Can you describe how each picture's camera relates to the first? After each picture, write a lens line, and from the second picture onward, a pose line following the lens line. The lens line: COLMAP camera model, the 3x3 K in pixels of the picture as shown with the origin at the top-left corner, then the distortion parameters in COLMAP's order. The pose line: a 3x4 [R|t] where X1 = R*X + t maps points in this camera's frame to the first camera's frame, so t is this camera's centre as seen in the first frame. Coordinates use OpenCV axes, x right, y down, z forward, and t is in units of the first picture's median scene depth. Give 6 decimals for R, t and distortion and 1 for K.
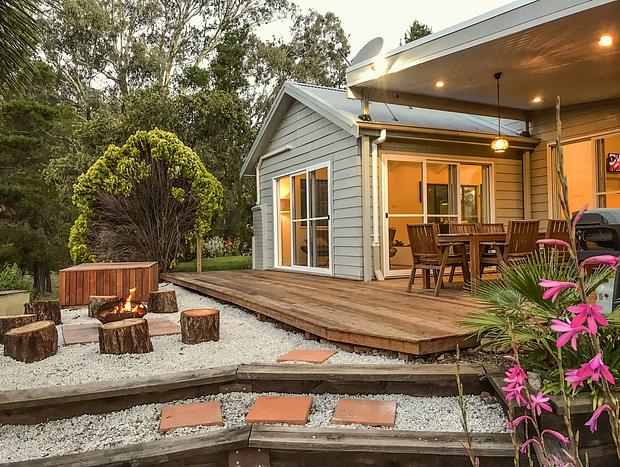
lens RADIAL K [[471.8, 0, 310.0], [0, 471.8, 233.5], [0, 0, 1]] dist [0.047471, 0.000094]
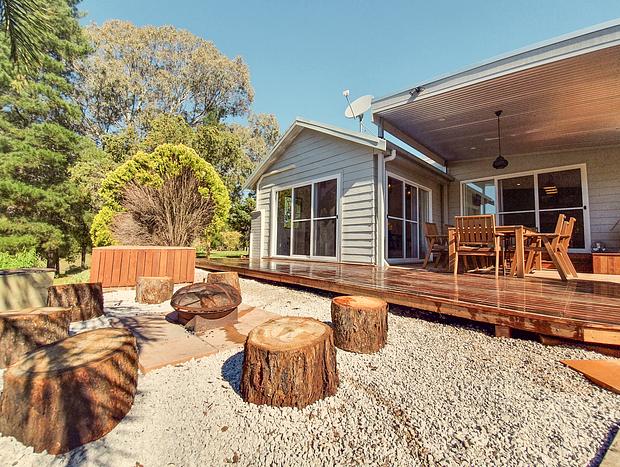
lens RADIAL K [[255.1, 0, 309.3], [0, 255.1, 227.1], [0, 0, 1]] dist [0.001780, -0.000006]
pose [[0.960725, 0.059462, 0.271055, -0.202432], [-0.040960, 0.996460, -0.073418, 0.044130], [-0.274461, 0.059432, 0.959760, 0.325889]]
